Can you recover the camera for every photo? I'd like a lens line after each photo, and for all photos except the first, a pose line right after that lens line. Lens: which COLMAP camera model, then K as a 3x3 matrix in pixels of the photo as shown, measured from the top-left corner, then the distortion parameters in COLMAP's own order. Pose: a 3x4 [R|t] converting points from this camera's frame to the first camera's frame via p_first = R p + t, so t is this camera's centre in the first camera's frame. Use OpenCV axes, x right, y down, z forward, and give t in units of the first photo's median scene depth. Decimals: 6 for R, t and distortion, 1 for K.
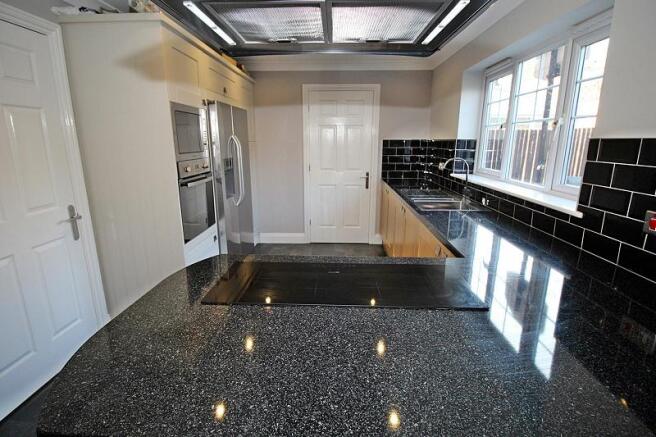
lens RADIAL K [[308.7, 0, 328.0], [0, 308.7, 218.5], [0, 0, 1]] dist [-0.002539, -0.001317]
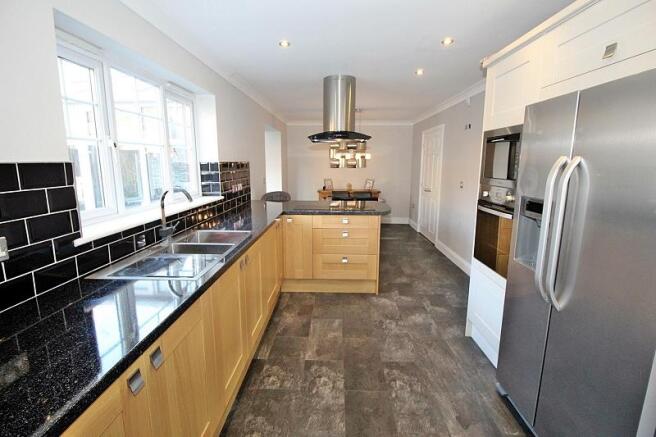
lens RADIAL K [[308.7, 0, 328.0], [0, 308.7, 218.5], [0, 0, 1]] dist [-0.002539, -0.001317]
pose [[-0.999886, 0.002484, -0.014867, 0.054880], [-0.004006, 0.907054, 0.420996, -0.393017], [0.014531, 0.421008, -0.906941, 1.508565]]
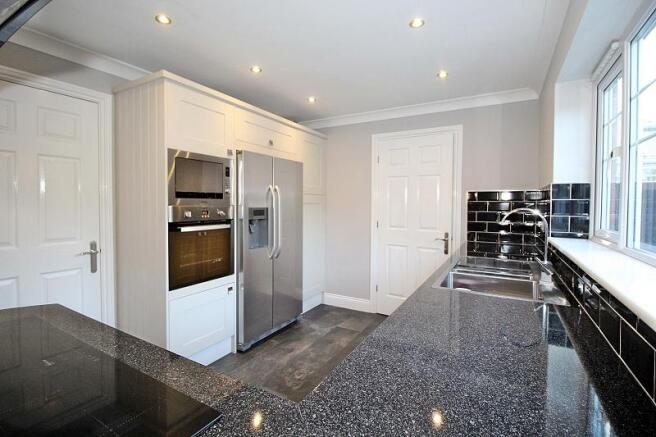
lens RADIAL K [[308.7, 0, 328.0], [0, 308.7, 218.5], [0, 0, 1]] dist [-0.002539, -0.001317]
pose [[0.889189, 0.027256, -0.456727, 0.309832], [-0.118349, 0.977953, -0.172050, -0.020976], [0.441968, 0.207038, 0.872811, 0.257505]]
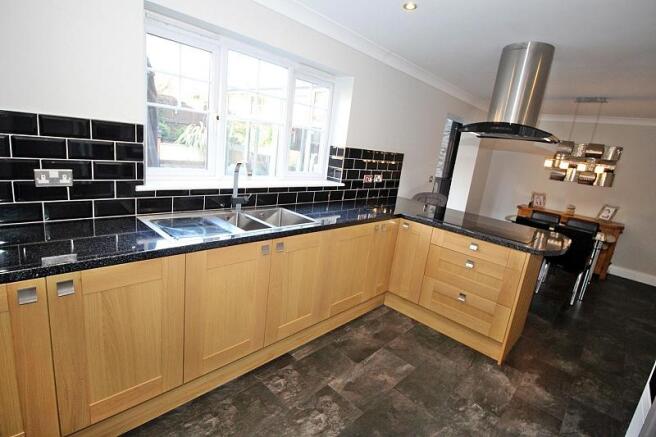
lens RADIAL K [[321.3, 0, 328.0], [0, 321.3, 218.5], [0, 0, 1]] dist [-0.009837, -0.001272]
pose [[-0.751312, -0.235339, 0.616560, -0.240707], [0.049915, 0.911316, 0.408670, -0.342171], [-0.658057, 0.337814, -0.672936, 1.288440]]
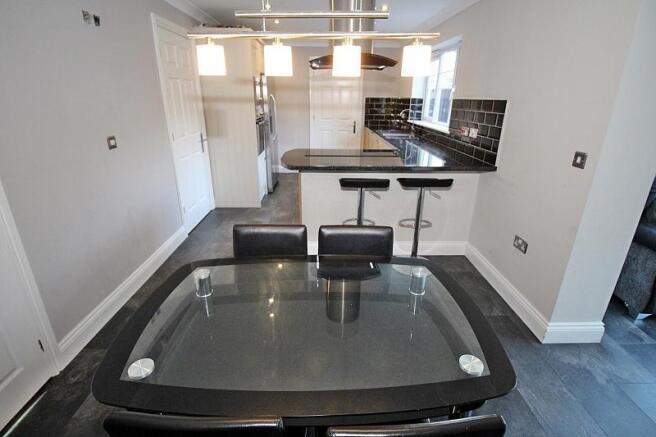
lens RADIAL K [[321.3, 0, 328.0], [0, 321.3, 218.5], [0, 0, 1]] dist [-0.009837, -0.001272]
pose [[0.998104, -0.015940, 0.059455, -0.127520], [0.008923, 0.993154, 0.116474, 0.173865], [-0.060904, -0.115723, 0.991413, -0.723146]]
